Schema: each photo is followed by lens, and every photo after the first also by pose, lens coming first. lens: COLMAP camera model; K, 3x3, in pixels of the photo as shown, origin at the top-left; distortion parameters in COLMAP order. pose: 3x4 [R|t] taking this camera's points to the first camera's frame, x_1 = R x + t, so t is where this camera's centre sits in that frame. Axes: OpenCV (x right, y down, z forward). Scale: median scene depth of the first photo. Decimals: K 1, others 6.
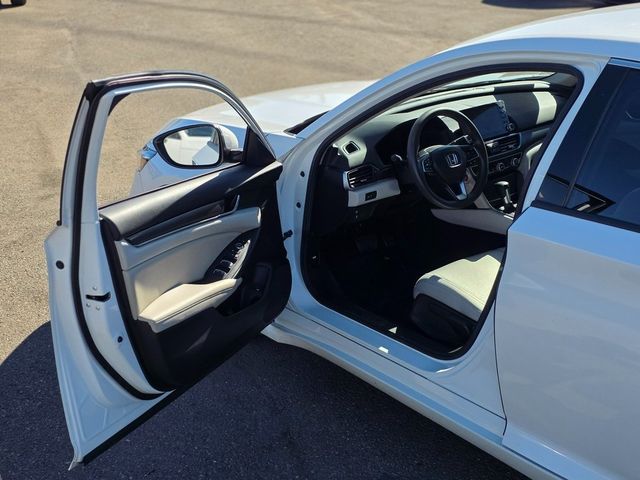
lens RADIAL K [[913.8, 0, 320.0], [0, 913.8, 240.0], [0, 0, 1]] dist [0.011491, 0.000000]
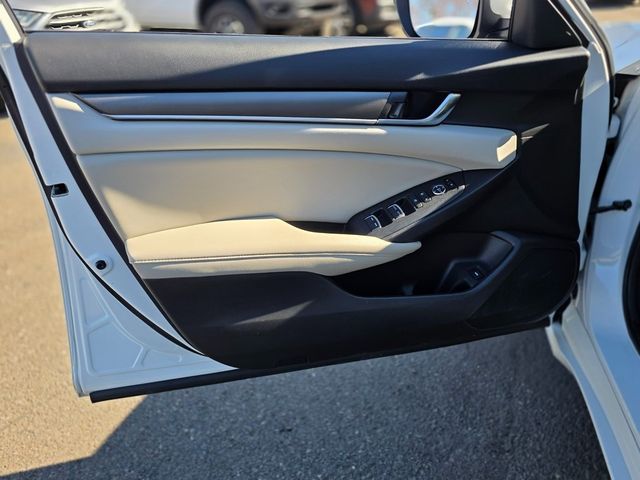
lens RADIAL K [[506.3, 0, 320.2], [0, 506.3, 240.4], [0, 0, 1]] dist [0.003285, -0.001696]
pose [[0.620816, 0.344559, -0.704178, 0.095759], [-0.234183, 0.938731, 0.252868, -0.025572], [0.748162, 0.007922, 0.663469, 0.747634]]
